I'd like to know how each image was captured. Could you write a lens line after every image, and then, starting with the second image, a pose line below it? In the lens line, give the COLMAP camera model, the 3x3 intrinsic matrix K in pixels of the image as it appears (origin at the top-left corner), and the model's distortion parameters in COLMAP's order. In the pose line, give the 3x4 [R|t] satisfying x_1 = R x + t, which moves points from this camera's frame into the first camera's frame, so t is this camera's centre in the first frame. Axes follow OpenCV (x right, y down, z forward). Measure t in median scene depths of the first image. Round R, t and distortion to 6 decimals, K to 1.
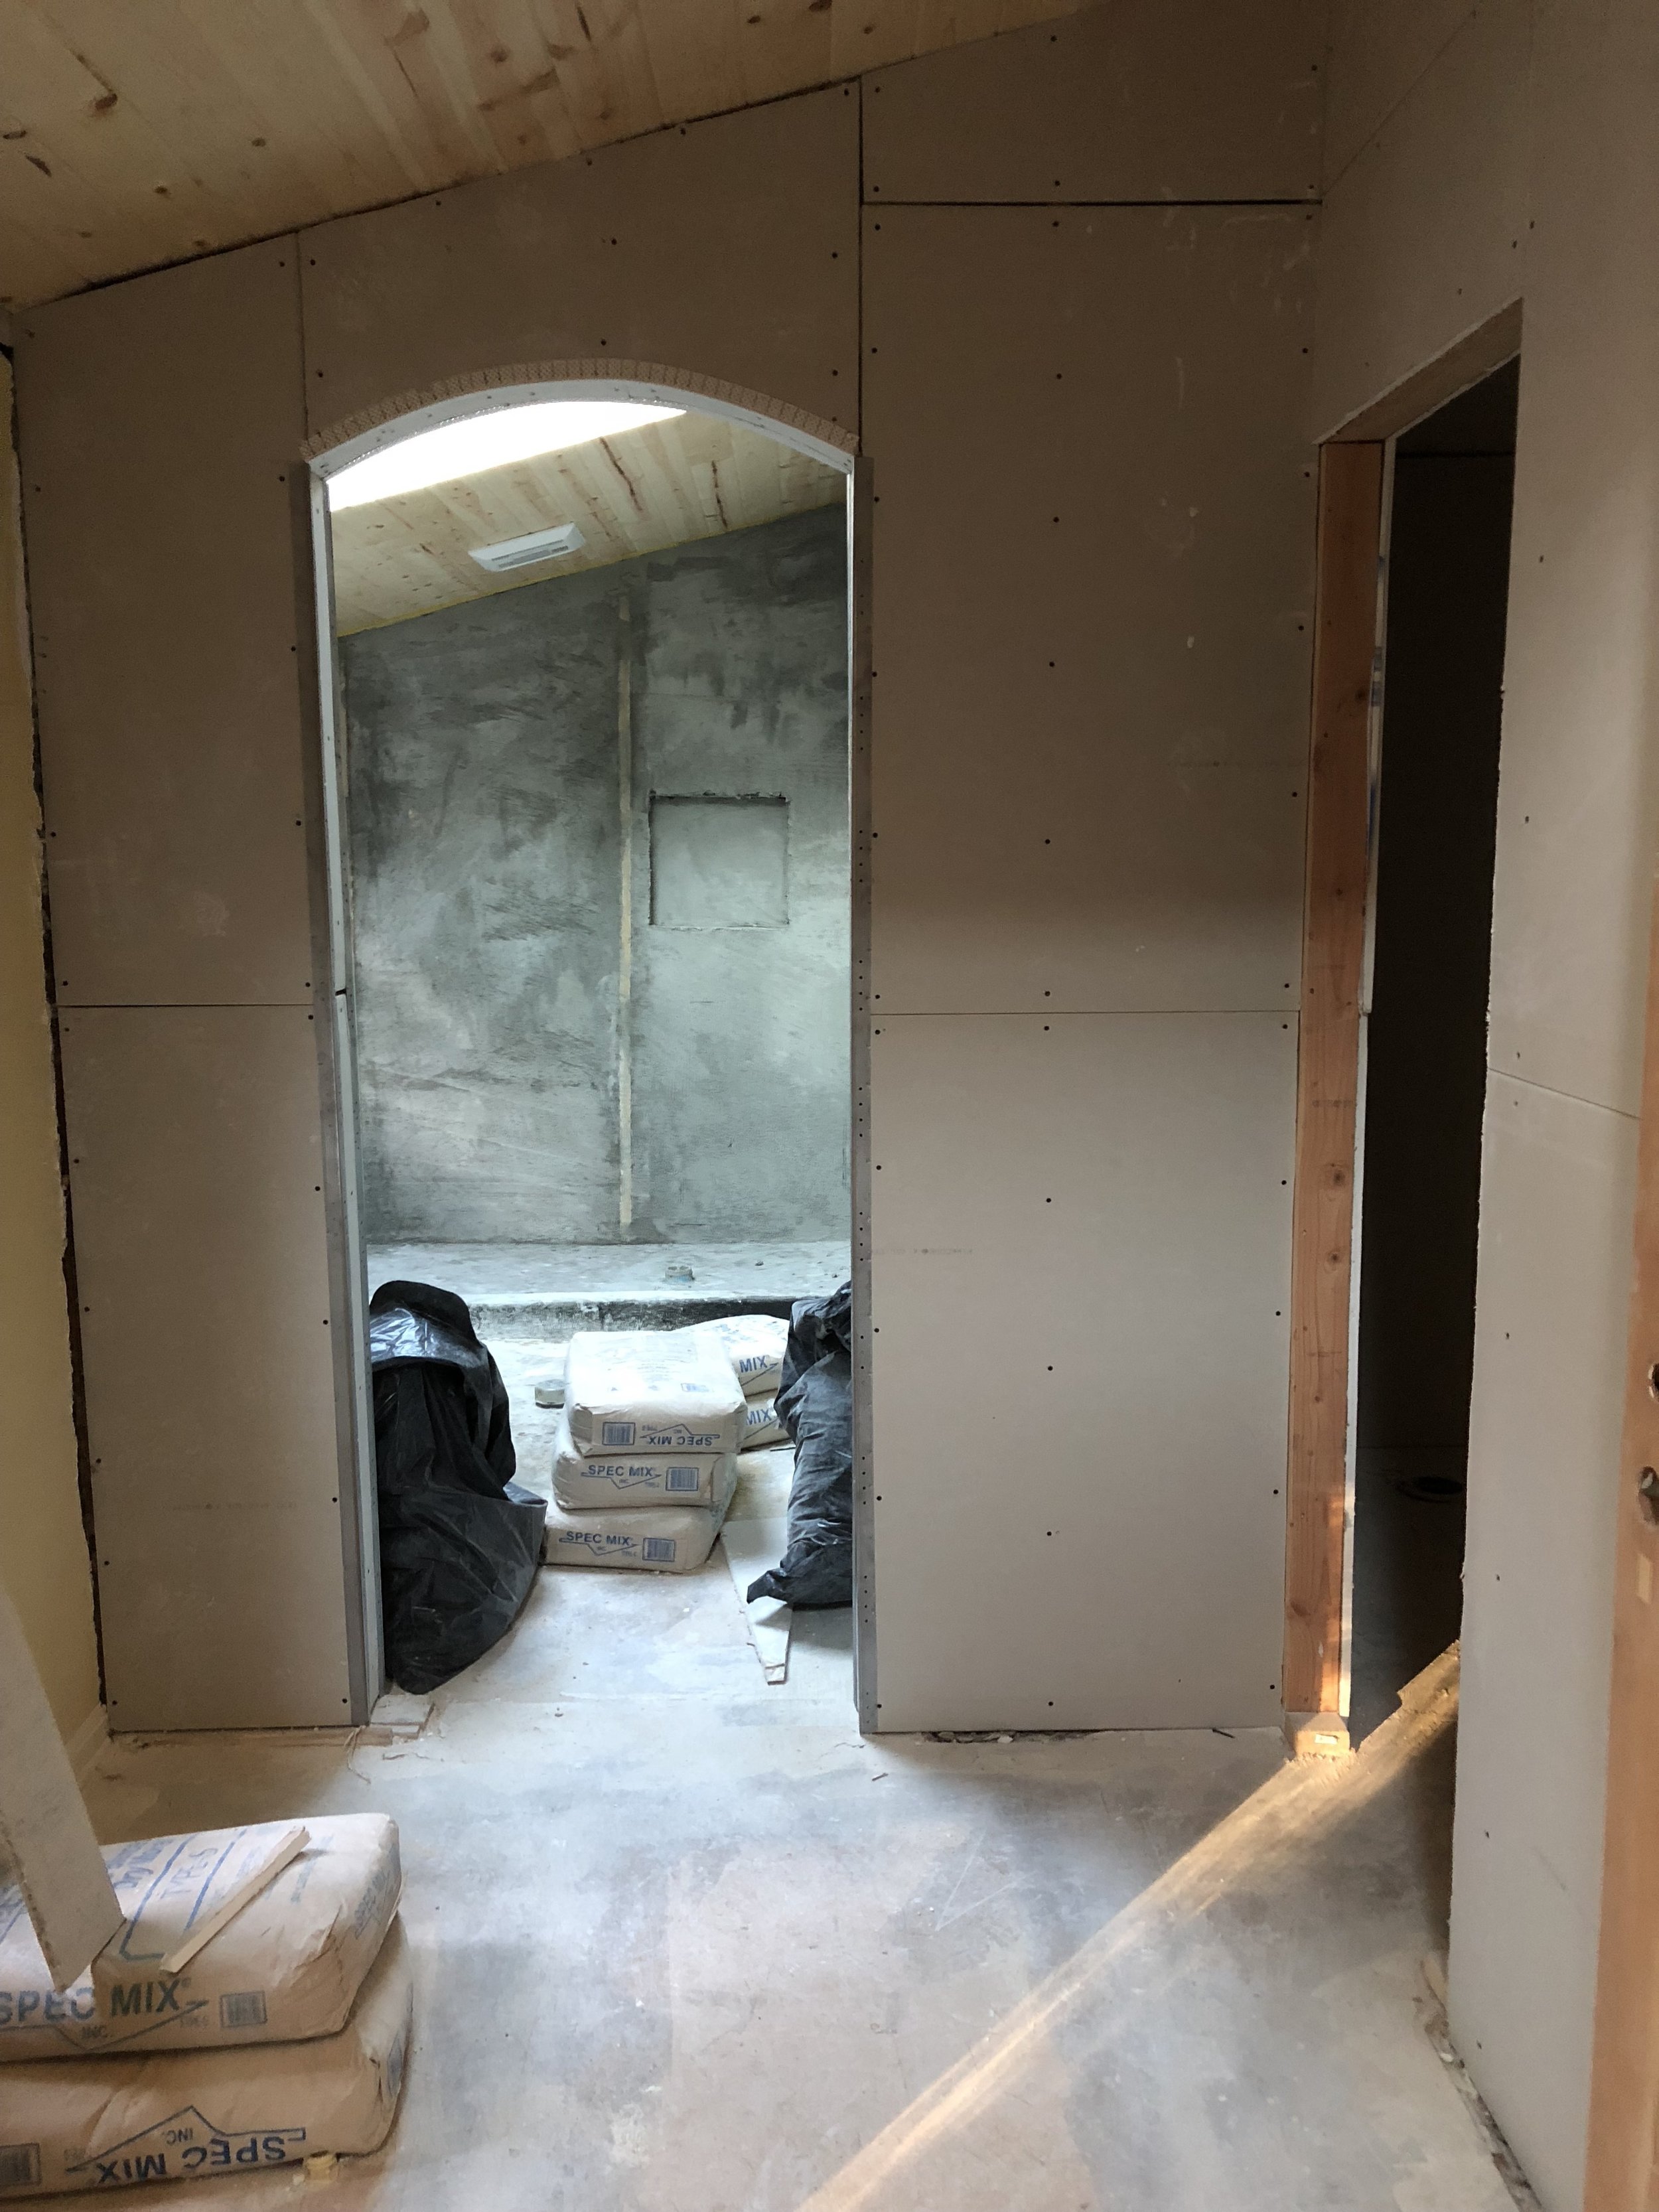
lens RADIAL K [[1824.9, 0, 879.4], [0, 1824.9, 1142.5], [0, 0, 1]] dist [0.000238, -0.007409]
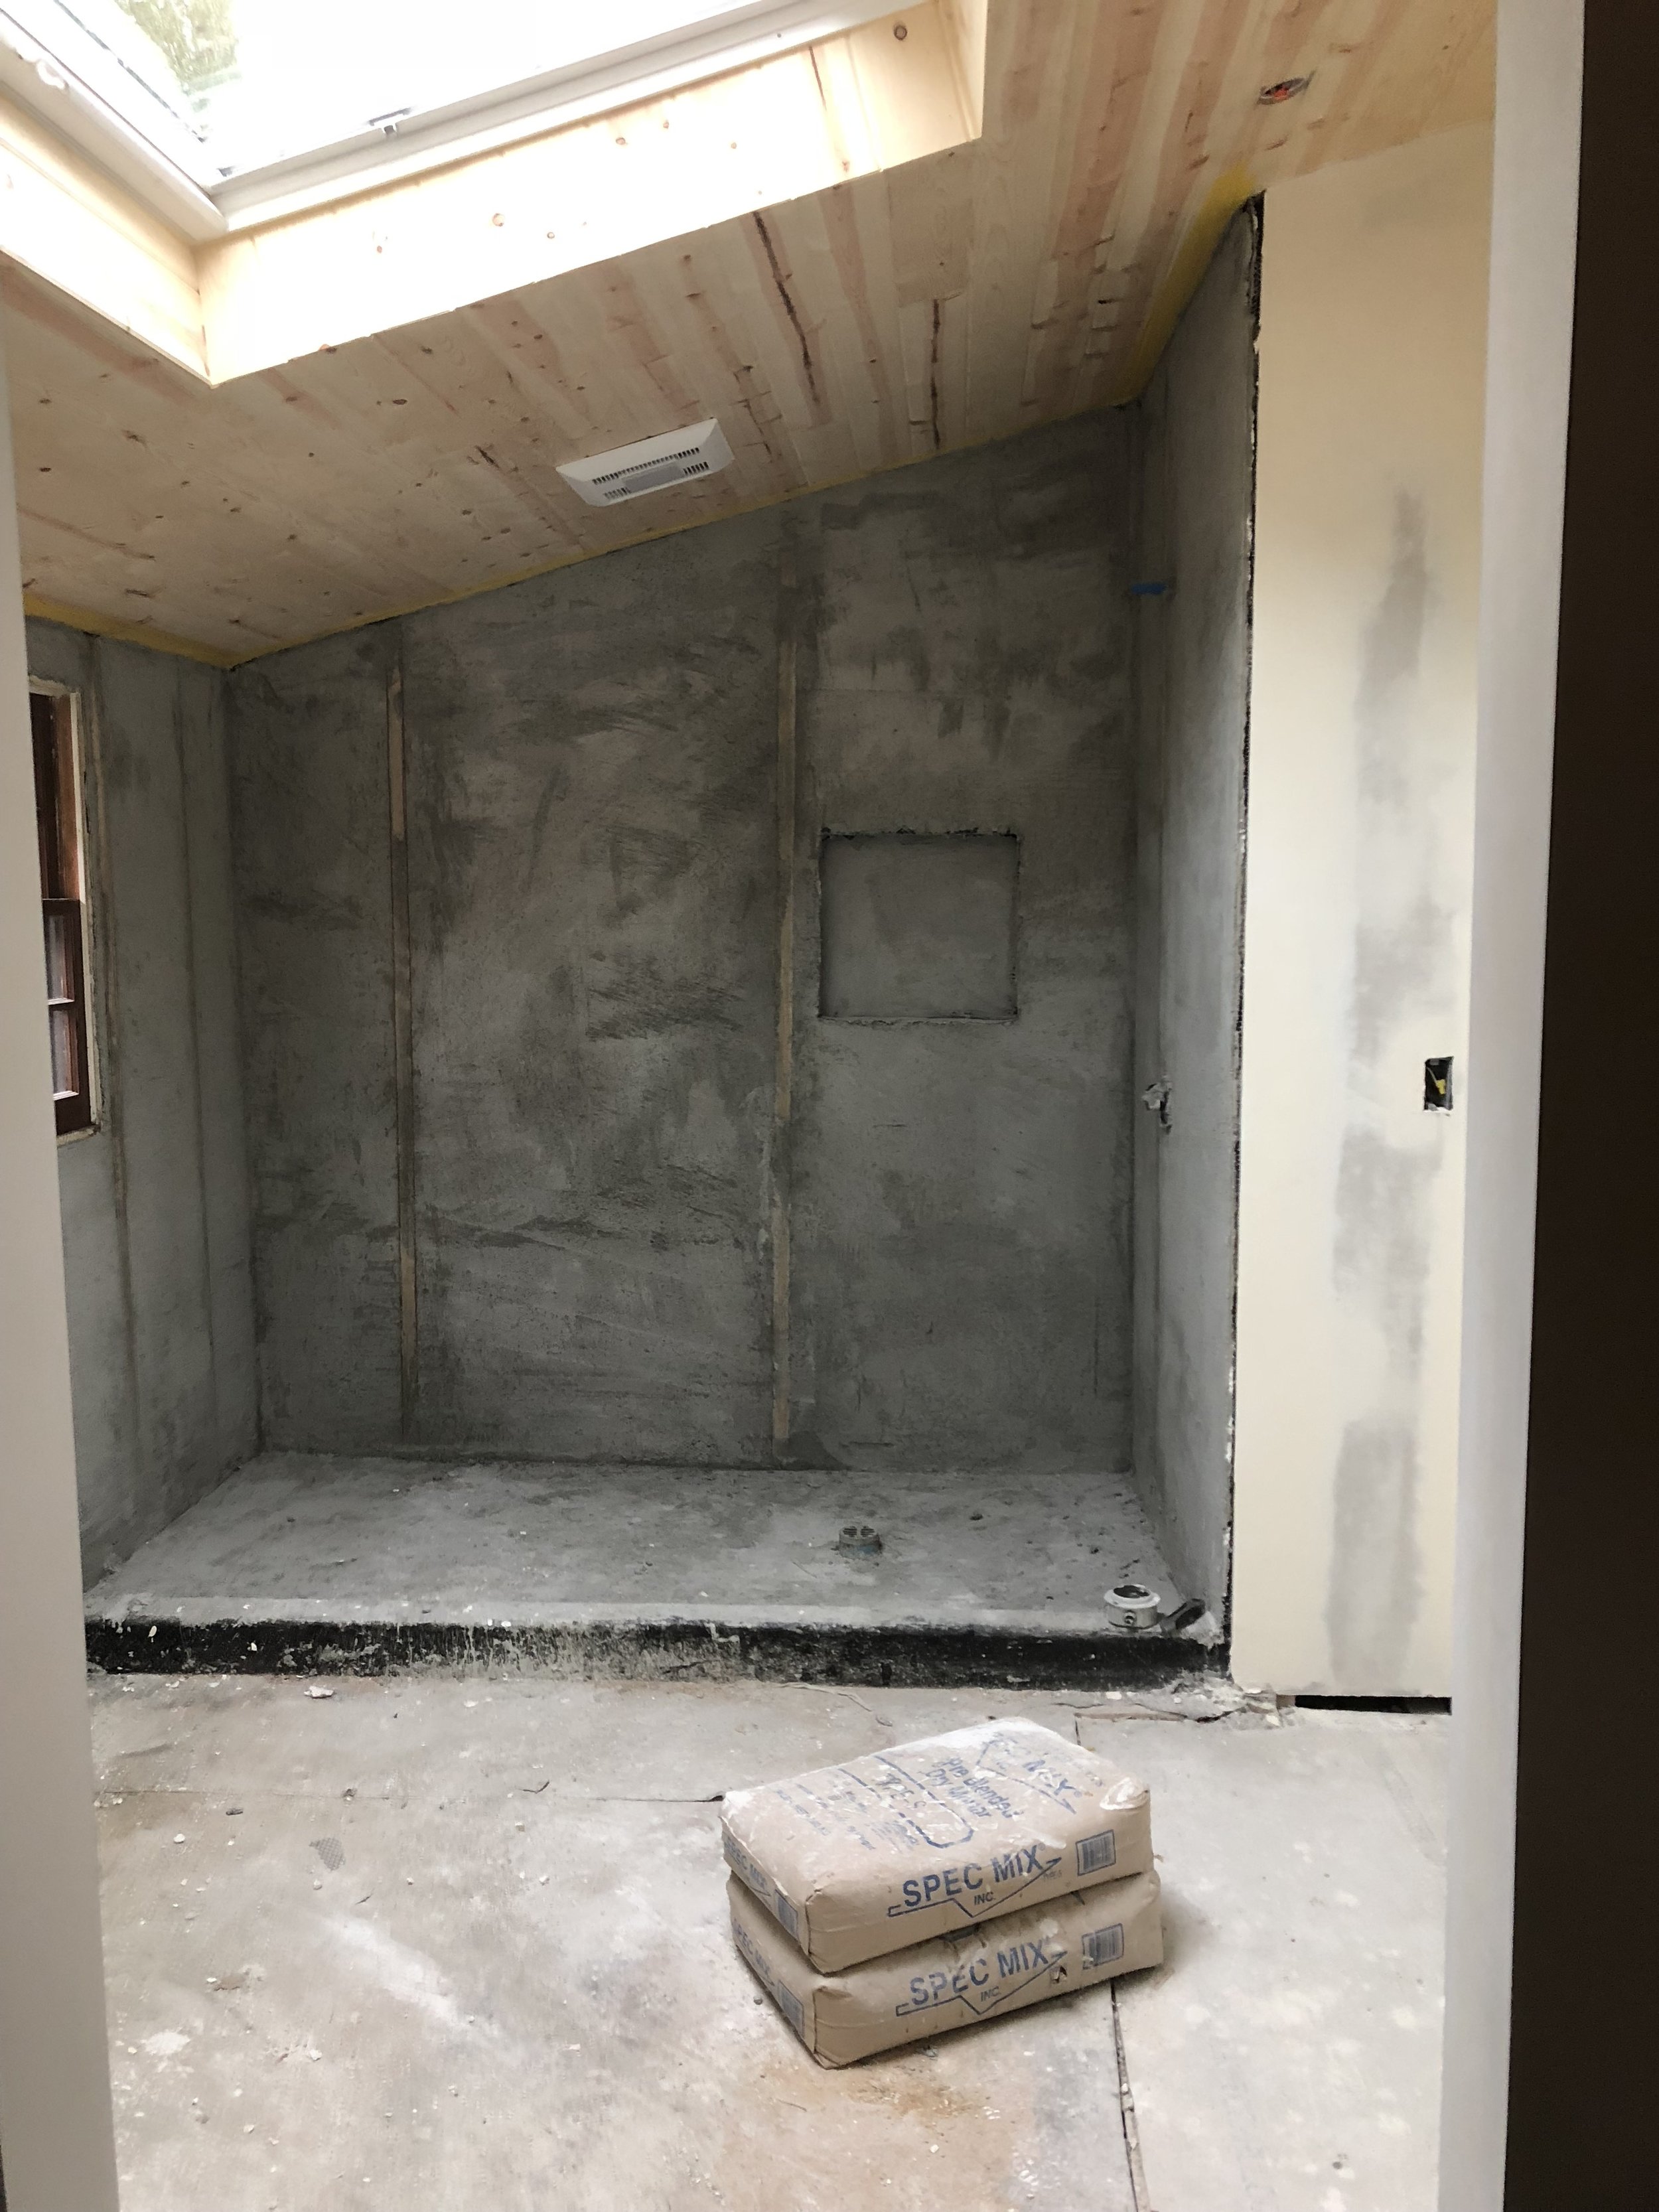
lens RADIAL K [[1824.9, 0, 829.4], [0, 1824.9, 1102.1], [0, 0, 1]] dist [0.000238, -0.007409]
pose [[0.994166, 0.005142, -0.107740, -0.046378], [-0.009617, 0.999111, -0.041056, -0.058210], [0.107433, 0.041852, 0.993331, 0.305857]]
